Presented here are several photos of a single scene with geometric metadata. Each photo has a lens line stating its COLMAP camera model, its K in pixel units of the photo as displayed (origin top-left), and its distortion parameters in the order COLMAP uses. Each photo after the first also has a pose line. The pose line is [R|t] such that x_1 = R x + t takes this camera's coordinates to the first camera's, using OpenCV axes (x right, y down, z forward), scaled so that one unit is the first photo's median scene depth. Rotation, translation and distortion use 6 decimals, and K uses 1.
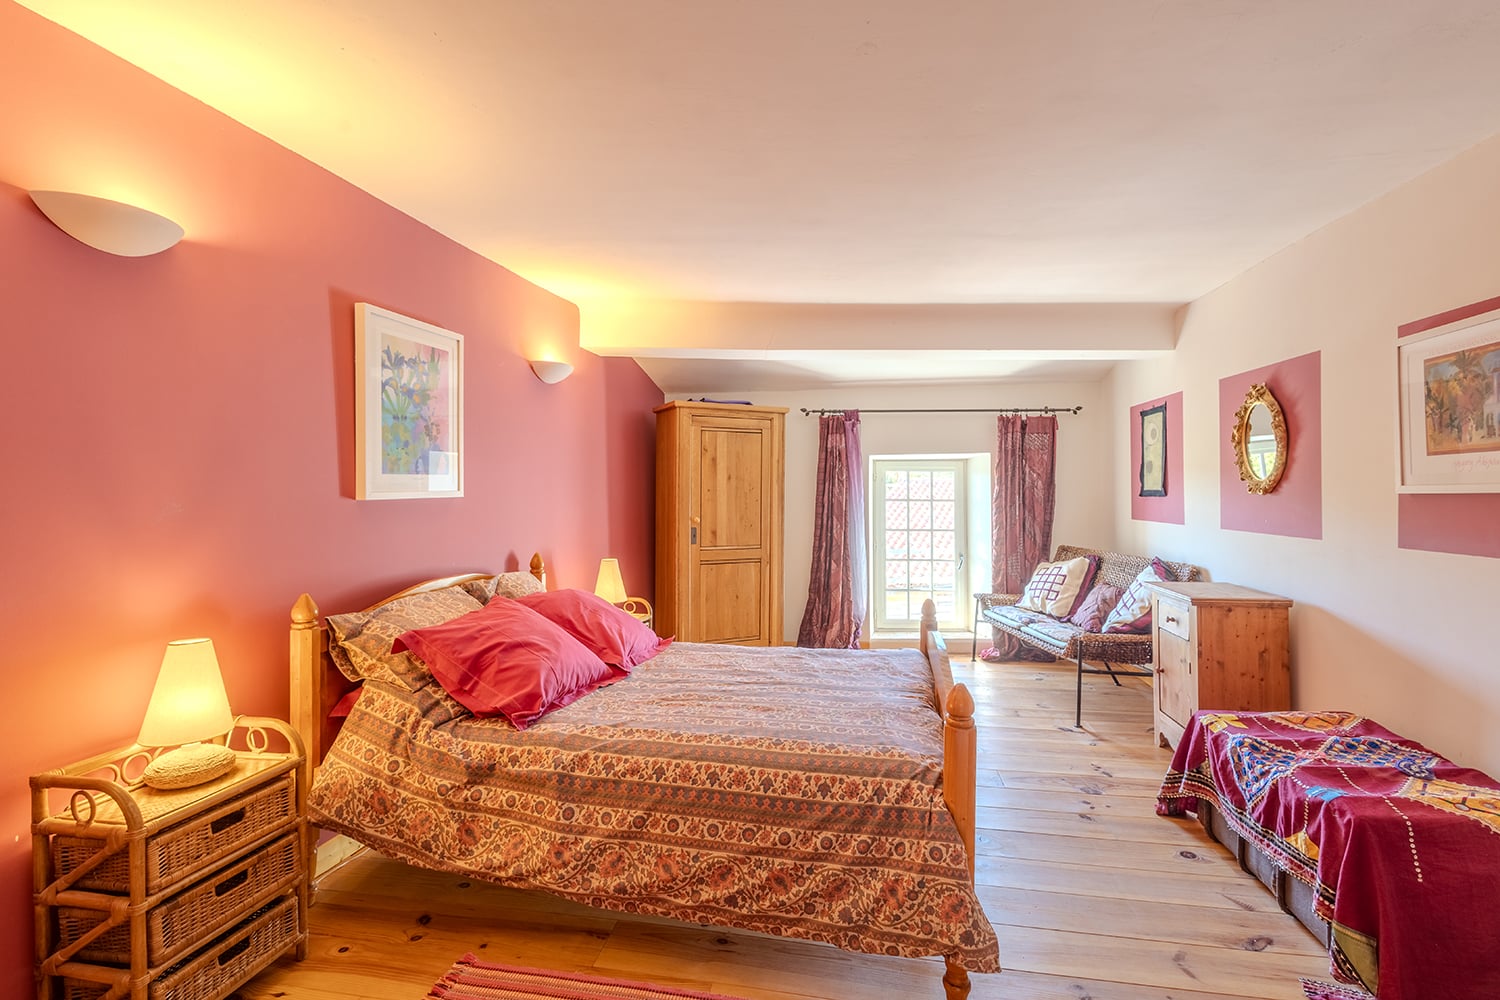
lens RADIAL K [[682.9, 0, 750.7], [0, 682.9, 496.5], [0, 0, 1]] dist [0.011165, -0.004116]
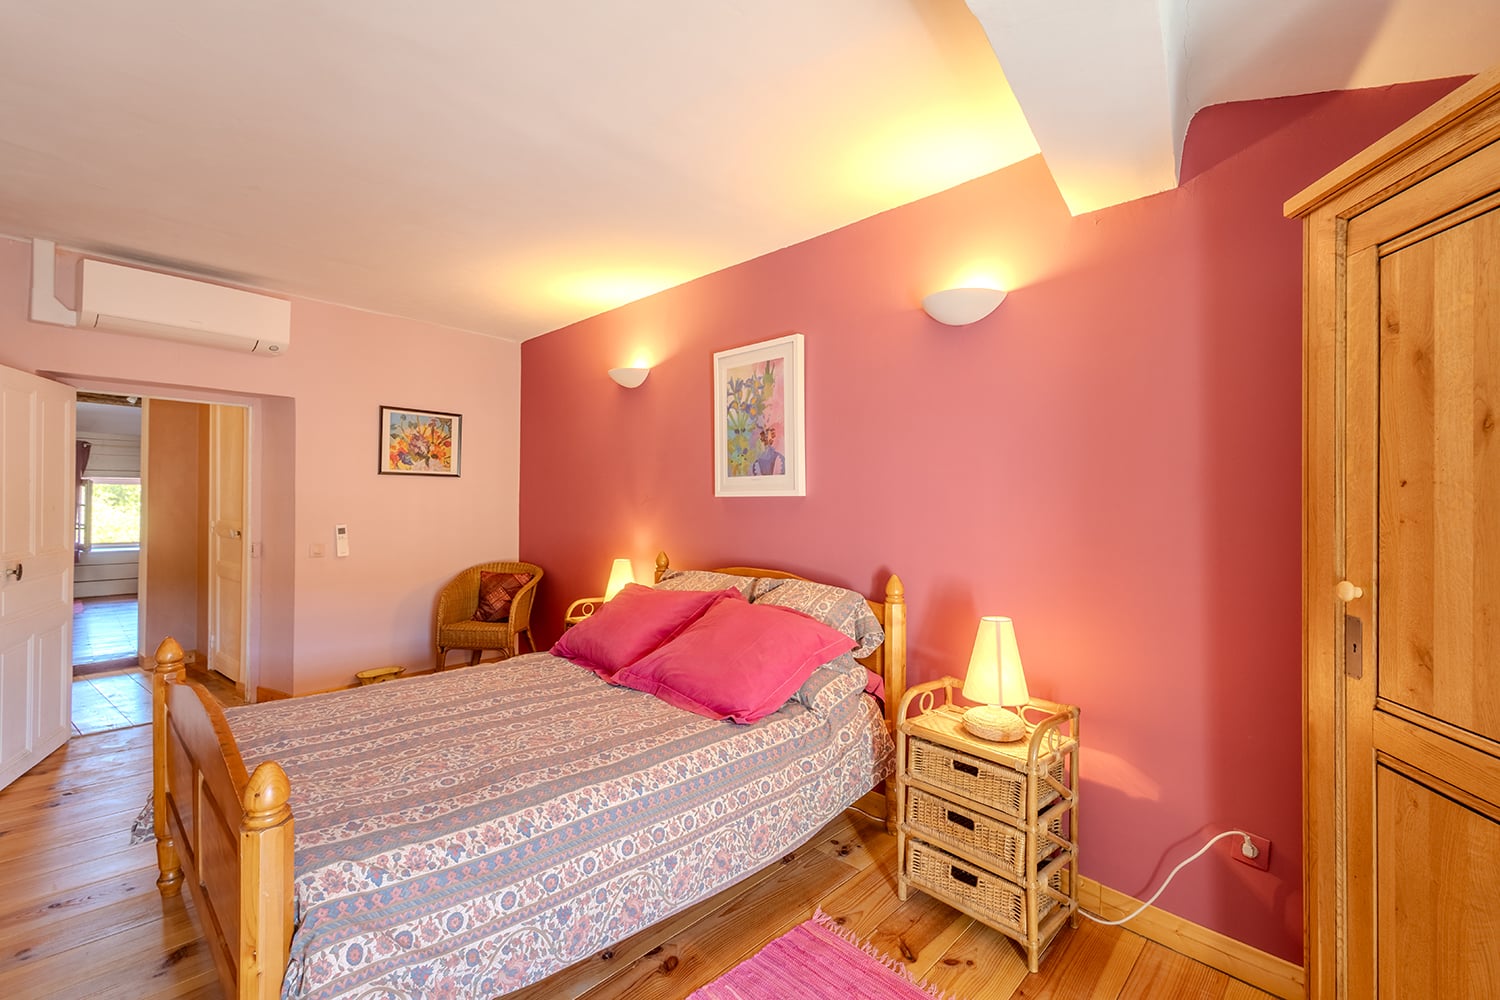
lens RADIAL K [[682.9, 0, 750.7], [0, 682.9, 496.5], [0, 0, 1]] dist [0.011165, -0.004116]
pose [[-0.542926, 0.018298, -0.839581, 0.492981], [0.006369, 0.999824, 0.017672, -0.017024], [0.839757, 0.004247, -0.542946, 1.603267]]
